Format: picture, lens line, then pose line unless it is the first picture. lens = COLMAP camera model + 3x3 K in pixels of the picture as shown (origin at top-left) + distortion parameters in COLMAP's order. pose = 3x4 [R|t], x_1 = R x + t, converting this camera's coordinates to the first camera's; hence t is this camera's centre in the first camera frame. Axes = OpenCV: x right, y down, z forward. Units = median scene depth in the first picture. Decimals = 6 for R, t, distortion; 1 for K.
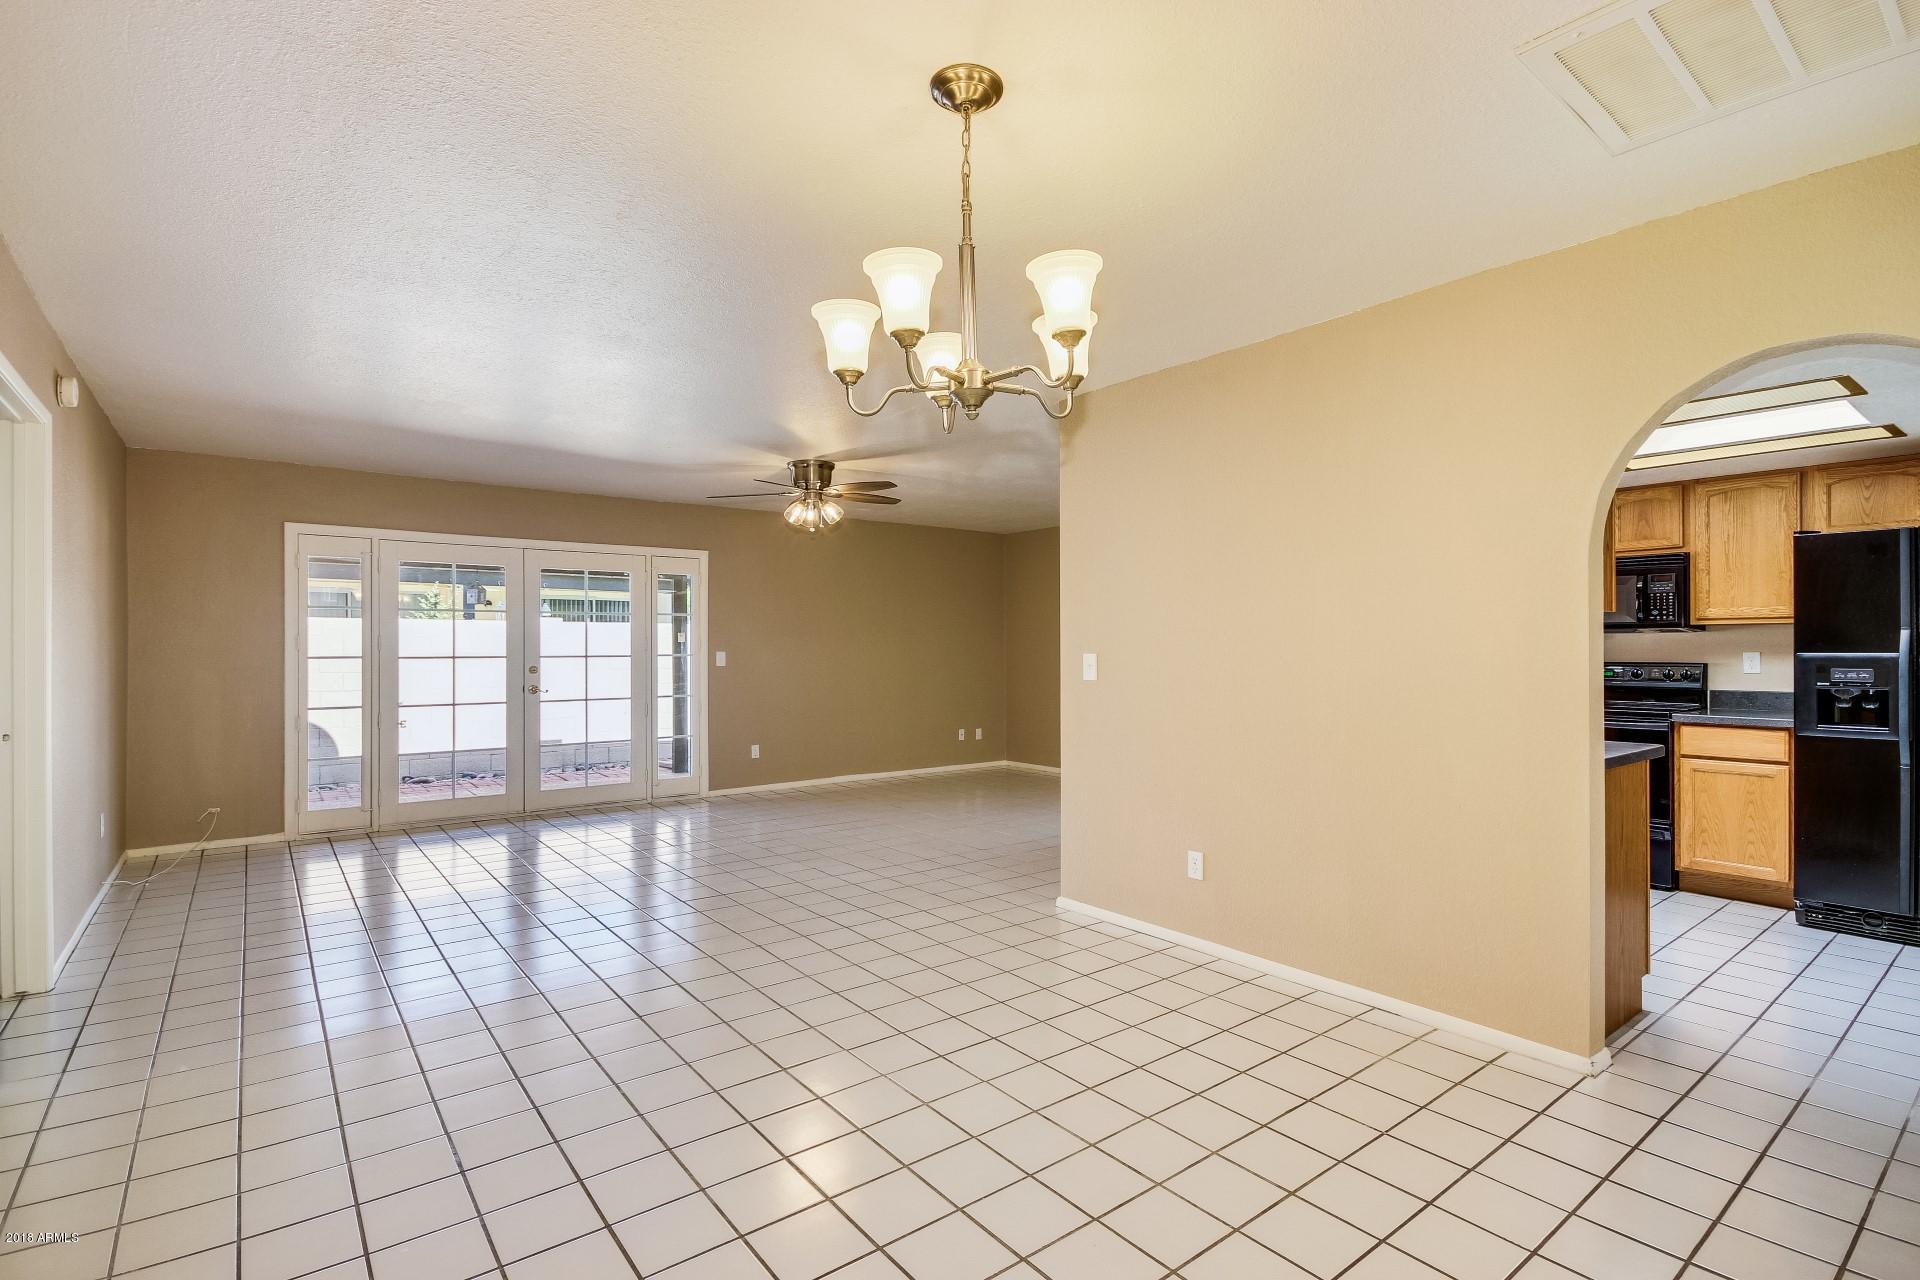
lens RADIAL K [[911.6, 0, 952.9], [0, 911.6, 639.6], [0, 0, 1]] dist [-0.003468, -0.002259]
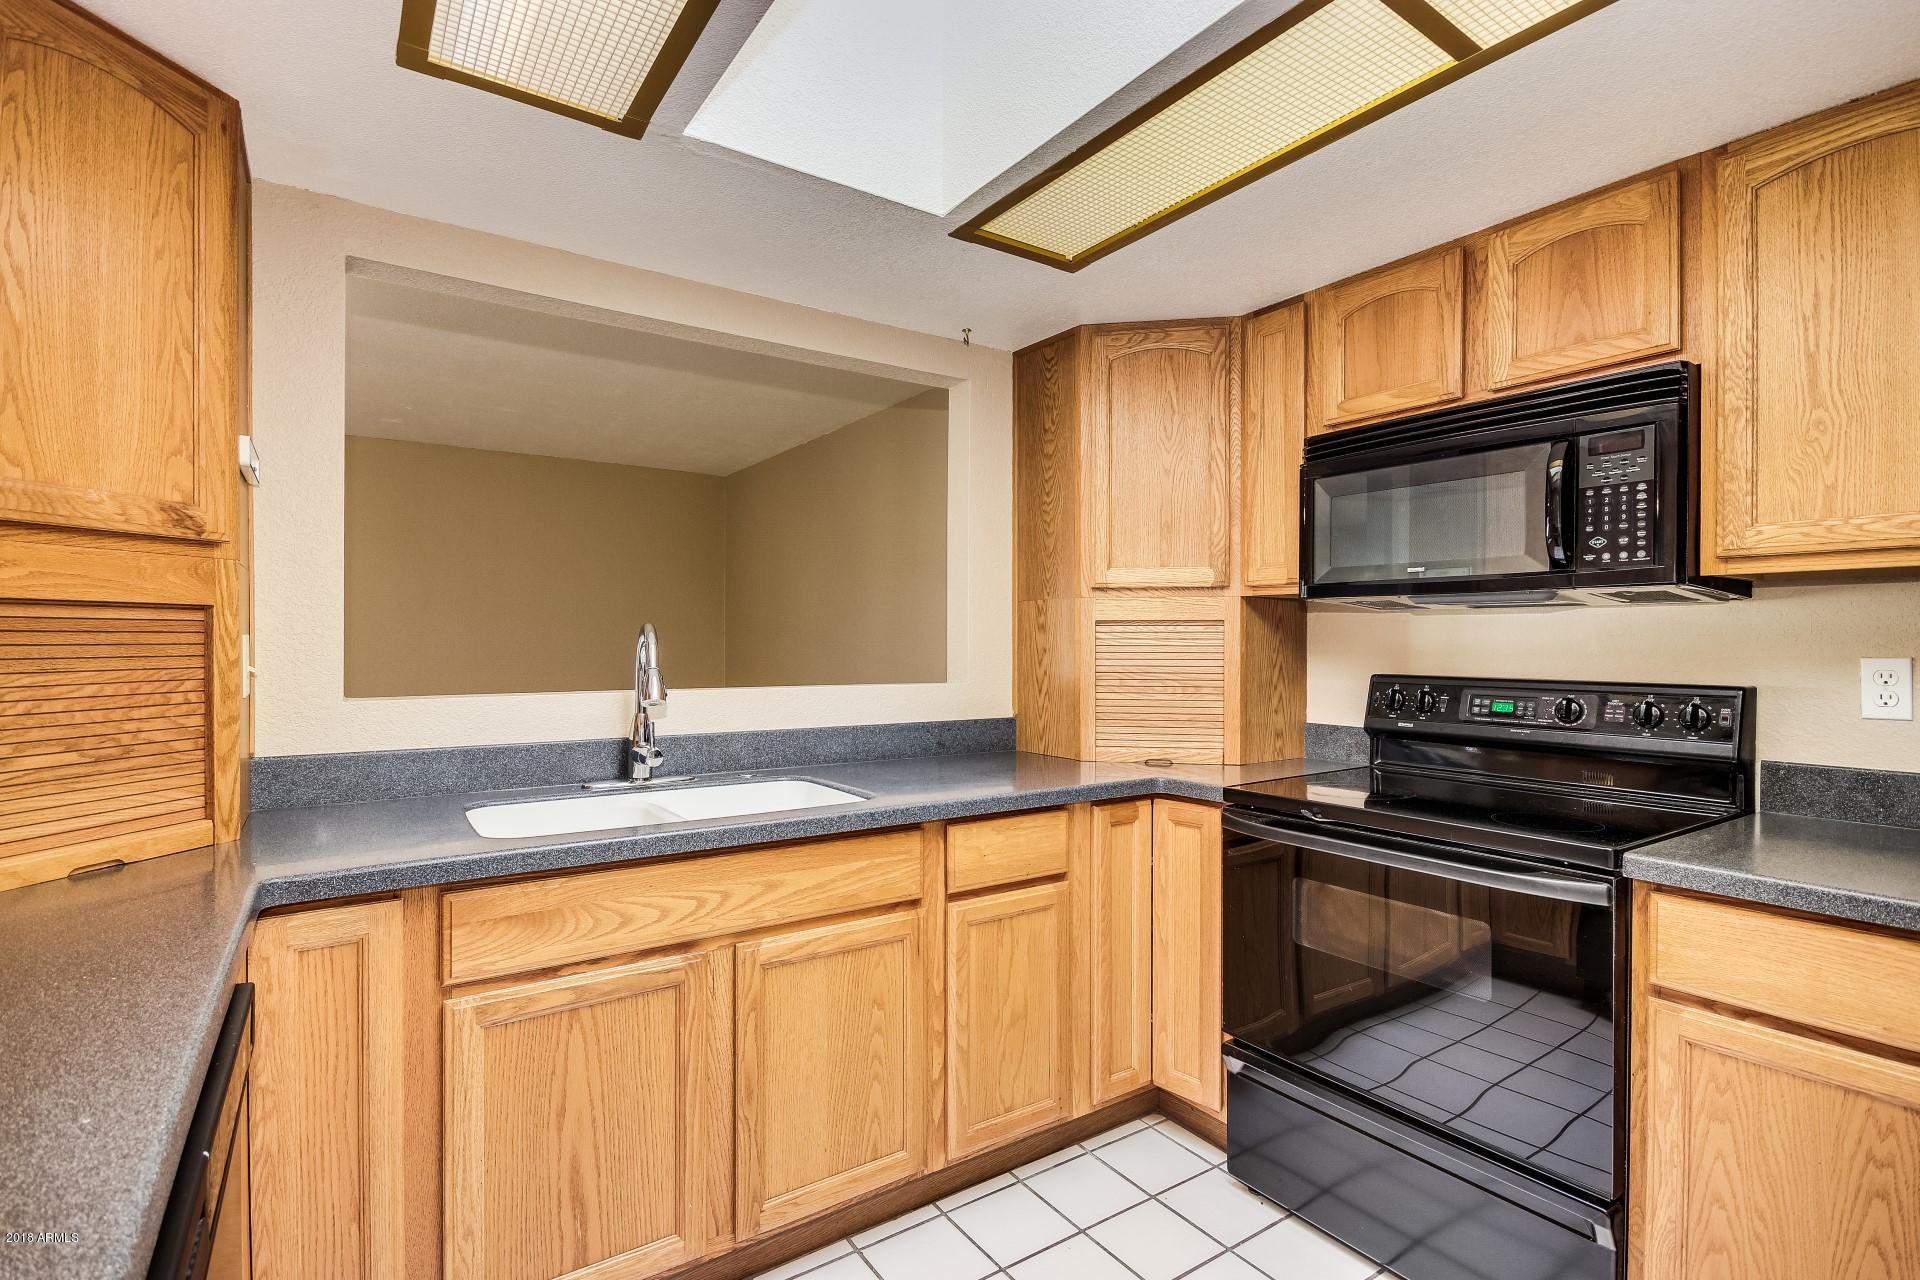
lens RADIAL K [[911.6, 0, 969.9], [0, 911.6, 644.5], [0, 0, 1]] dist [-0.003468, -0.002259]
pose [[0.998562, 0.003348, -0.053508, 0.429764], [-0.003095, 0.999984, 0.004813, 0.006703], [0.053524, -0.004640, 0.998556, 0.497945]]
